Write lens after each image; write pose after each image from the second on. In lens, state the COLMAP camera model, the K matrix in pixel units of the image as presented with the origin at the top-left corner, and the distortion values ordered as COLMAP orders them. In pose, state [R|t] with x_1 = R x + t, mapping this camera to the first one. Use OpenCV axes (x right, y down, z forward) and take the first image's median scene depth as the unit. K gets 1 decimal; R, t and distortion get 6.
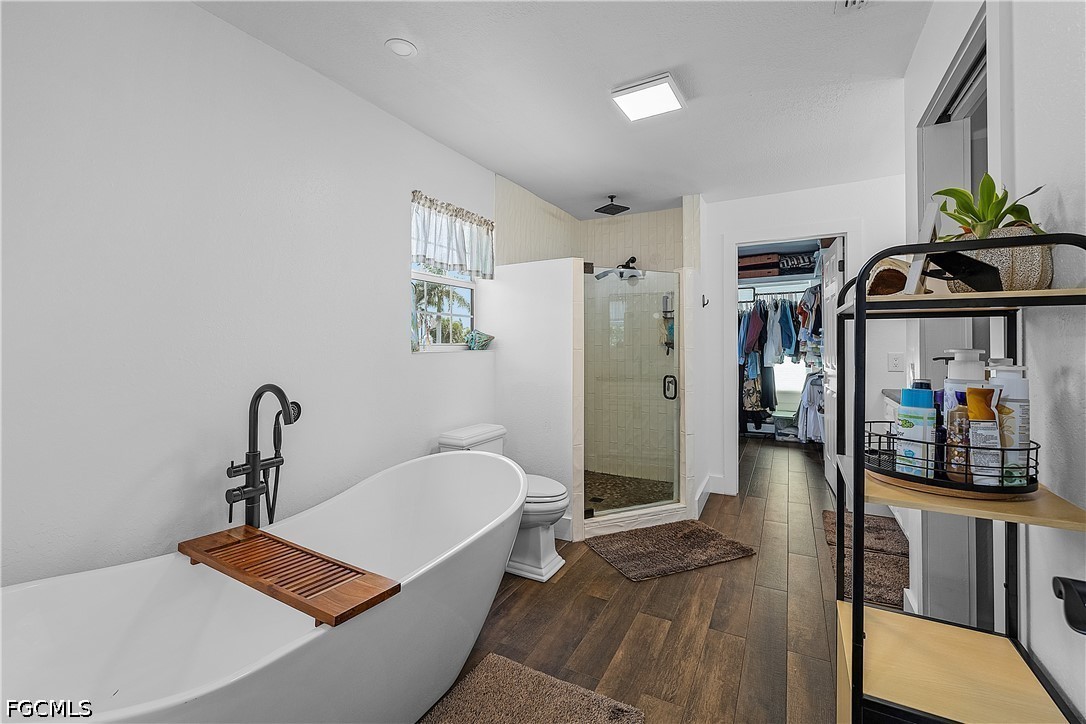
lens RADIAL K [[460.4, 0, 538.6], [0, 460.4, 350.4], [0, 0, 1]] dist [-0.004085, 0.001032]
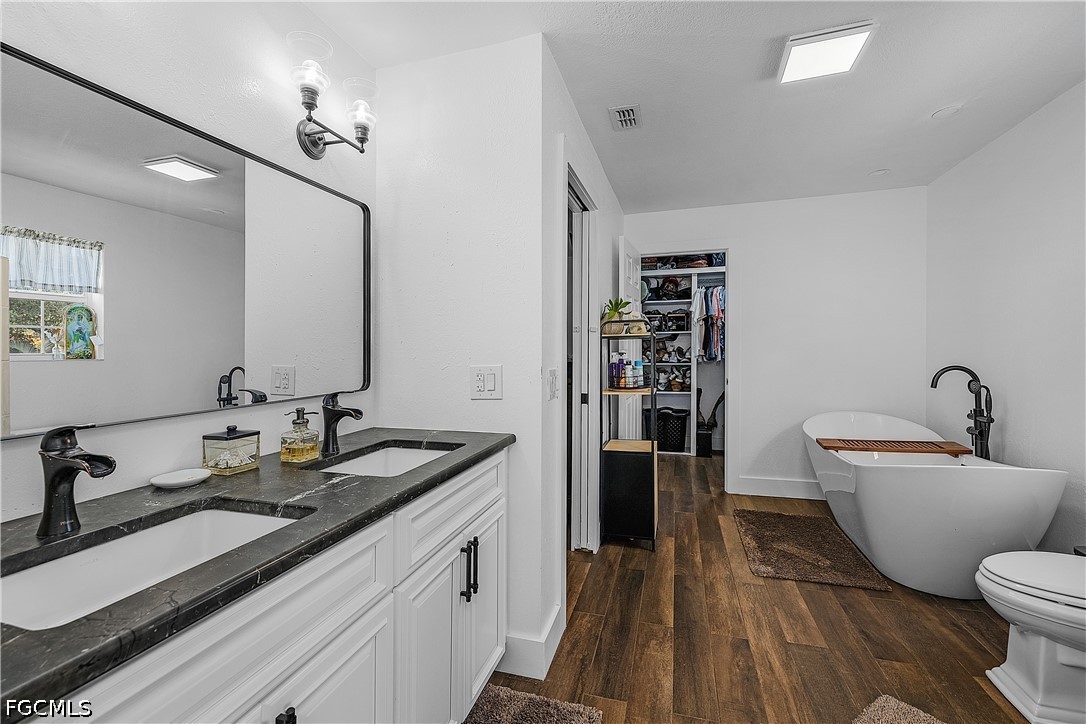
lens RADIAL K [[460.4, 0, 543.7], [0, 460.4, 356.3], [0, 0, 1]] dist [-0.004085, 0.001032]
pose [[-0.976101, 0.015084, -0.216793, 0.939216], [0.008148, 0.999427, 0.032849, -0.020204], [0.217165, 0.030298, -0.975665, 1.738971]]
